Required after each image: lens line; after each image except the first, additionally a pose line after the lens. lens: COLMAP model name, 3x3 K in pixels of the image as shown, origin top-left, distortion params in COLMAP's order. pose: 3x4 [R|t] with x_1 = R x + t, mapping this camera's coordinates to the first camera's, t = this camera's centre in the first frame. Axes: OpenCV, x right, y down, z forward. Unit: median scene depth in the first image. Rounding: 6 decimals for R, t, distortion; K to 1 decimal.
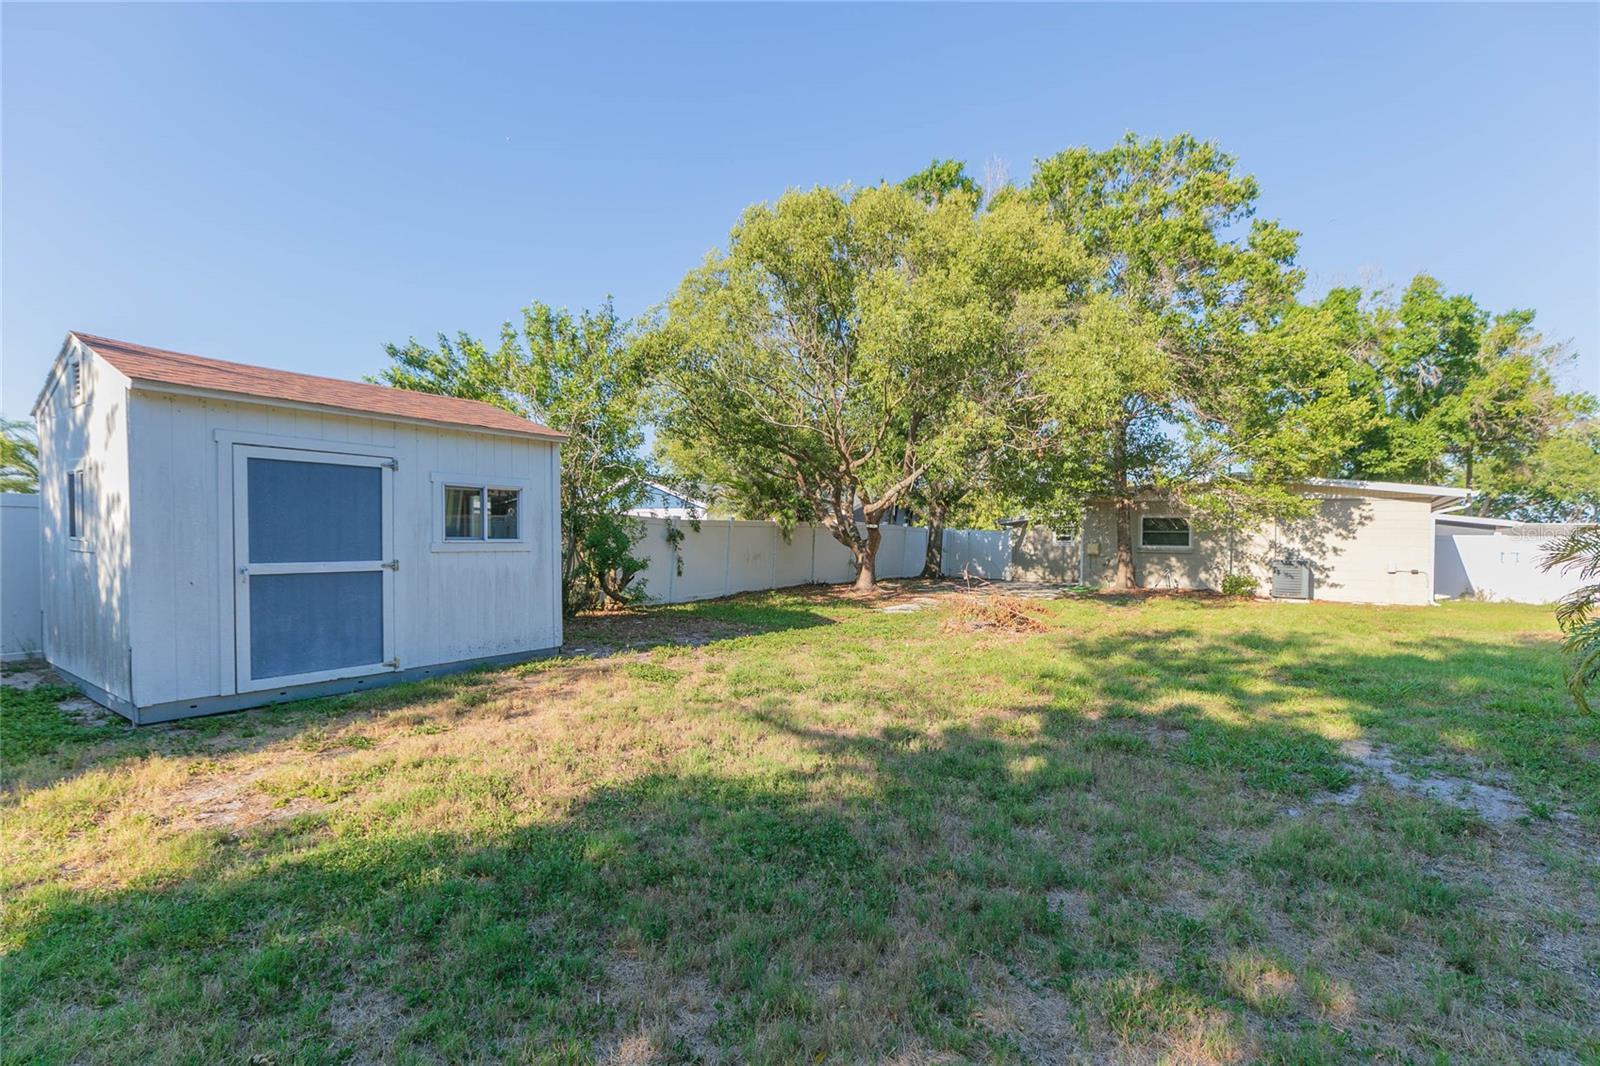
lens RADIAL K [[727.8, 0, 780.3], [0, 727.8, 536.1], [0, 0, 1]] dist [-0.000322, 0.000193]
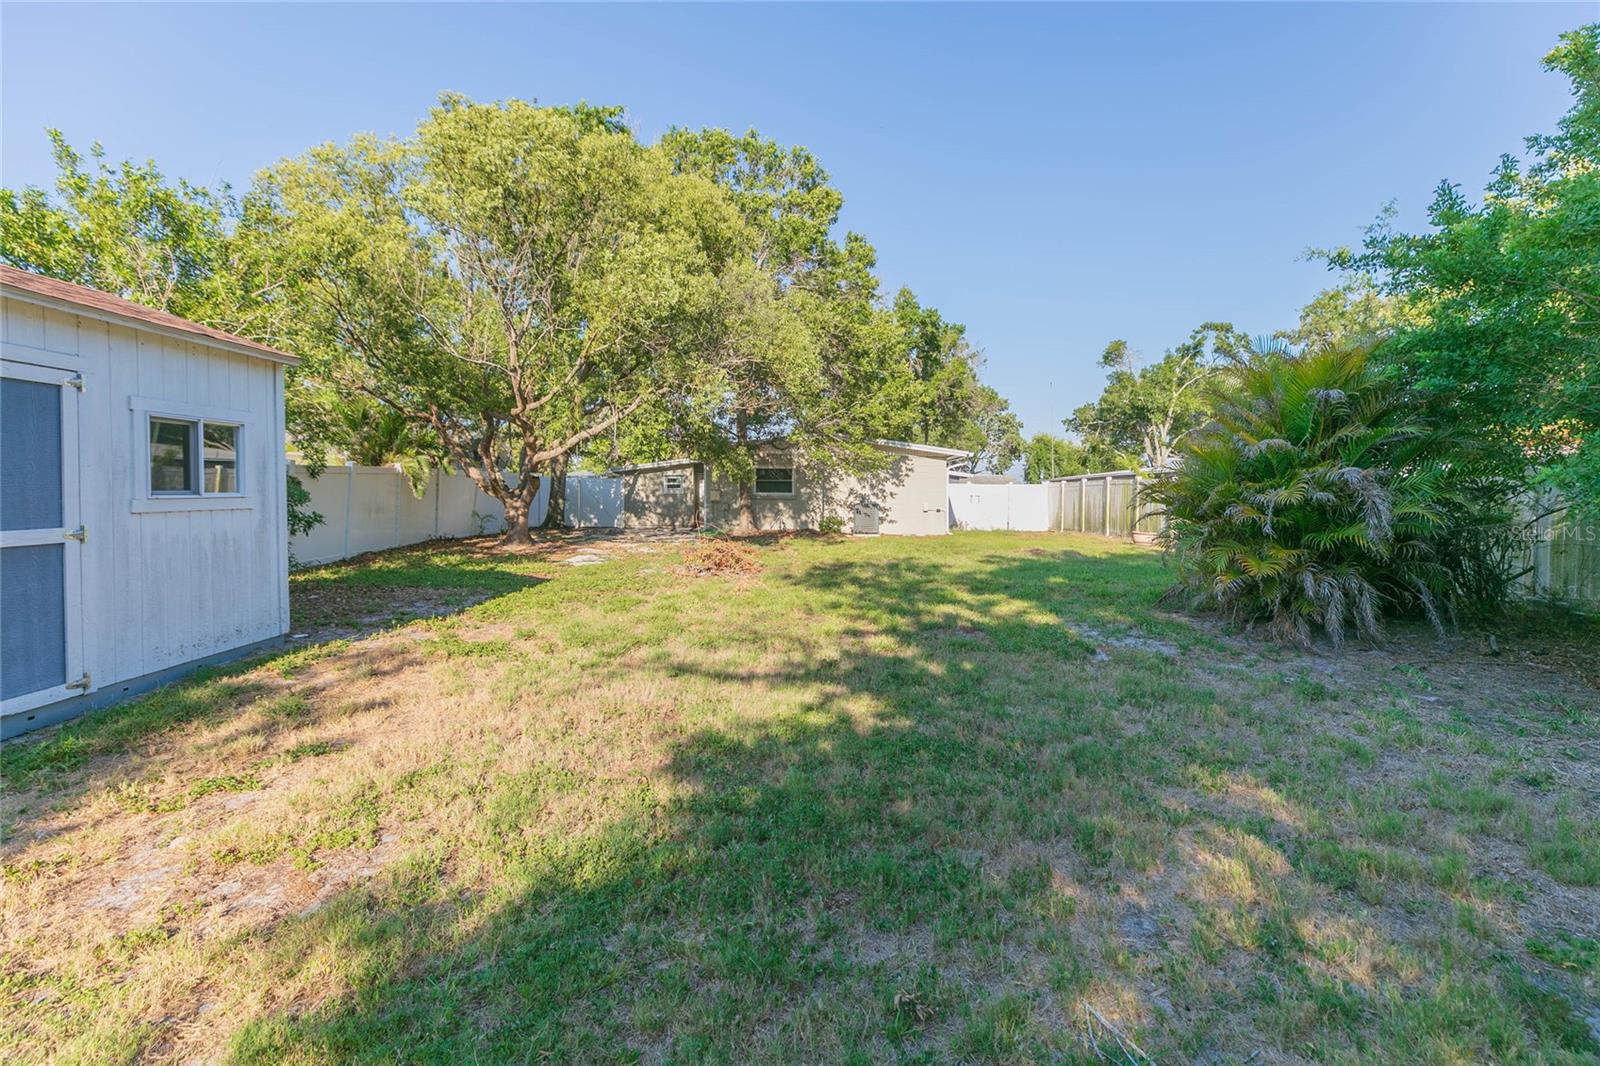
lens RADIAL K [[748.7, 0, 801.5], [0, 748.7, 484.5], [0, 0, 1]] dist [0.001016, 0.000892]
pose [[0.799297, -0.002322, 0.600931, -0.167758], [0.001447, 0.999997, 0.001940, -0.002041], [-0.600934, -0.000681, 0.799298, 0.025547]]
